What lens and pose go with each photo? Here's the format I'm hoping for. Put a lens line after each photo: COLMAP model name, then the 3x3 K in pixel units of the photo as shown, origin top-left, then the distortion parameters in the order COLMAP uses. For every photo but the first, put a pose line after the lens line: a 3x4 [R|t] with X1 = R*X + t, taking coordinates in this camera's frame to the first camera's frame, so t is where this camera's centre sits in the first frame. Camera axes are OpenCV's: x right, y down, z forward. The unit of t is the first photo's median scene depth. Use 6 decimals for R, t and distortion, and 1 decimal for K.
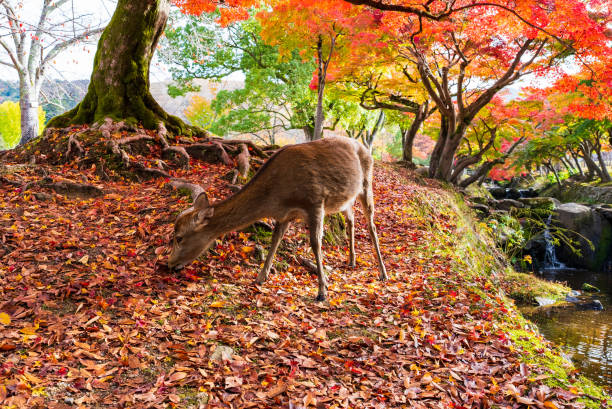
lens RADIAL K [[590.5, 0, 312.1], [0, 590.5, 196.4], [0, 0, 1]] dist [0.001370, 0.000000]
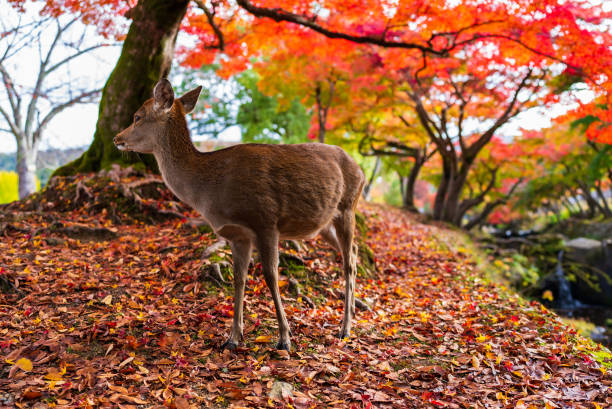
lens RADIAL K [[590.5, 0, 309.7], [0, 590.5, 203.6], [0, 0, 1]] dist [0.001370, 0.000000]
pose [[0.998572, -0.053056, 0.006234, -0.061529], [0.053389, 0.995186, -0.082188, 0.041474], [-0.001843, 0.082404, 0.996597, 0.073651]]
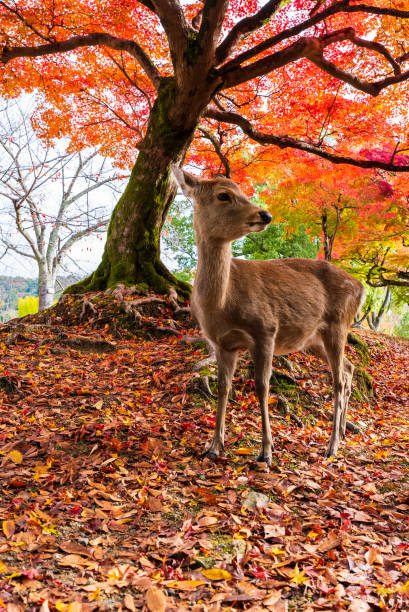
lens RADIAL K [[590.5, 0, 211.3], [0, 590.5, 298.3], [0, 0, 1]] dist [0.001370, 0.000000]
pose [[0.985300, -0.030529, -0.168084, -0.039531], [0.005431, 0.989003, -0.147797, 0.064125], [0.170747, 0.144711, 0.974630, 0.079953]]
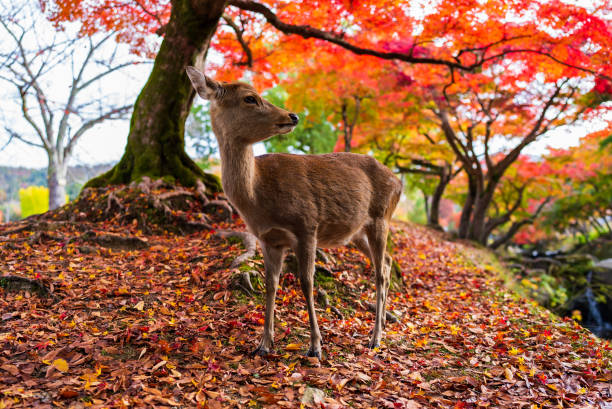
lens RADIAL K [[590.5, 0, 308.5], [0, 590.5, 204.1], [0, 0, 1]] dist [0.001370, 0.000000]
pose [[0.998559, -0.042081, -0.033304, -0.071653], [0.038053, 0.992809, -0.113502, 0.052103], [0.037841, 0.112072, 0.992979, 0.070546]]
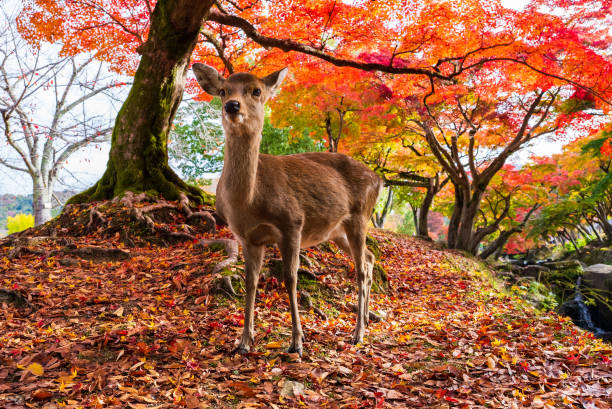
lens RADIAL K [[590.5, 0, 309.6], [0, 590.5, 202.4], [0, 0, 1]] dist [0.001370, 0.000000]
pose [[0.996988, -0.076576, -0.012319, -0.058504], [0.073962, 0.986482, -0.146226, 0.077360], [0.023350, 0.144874, 0.989175, 0.074841]]
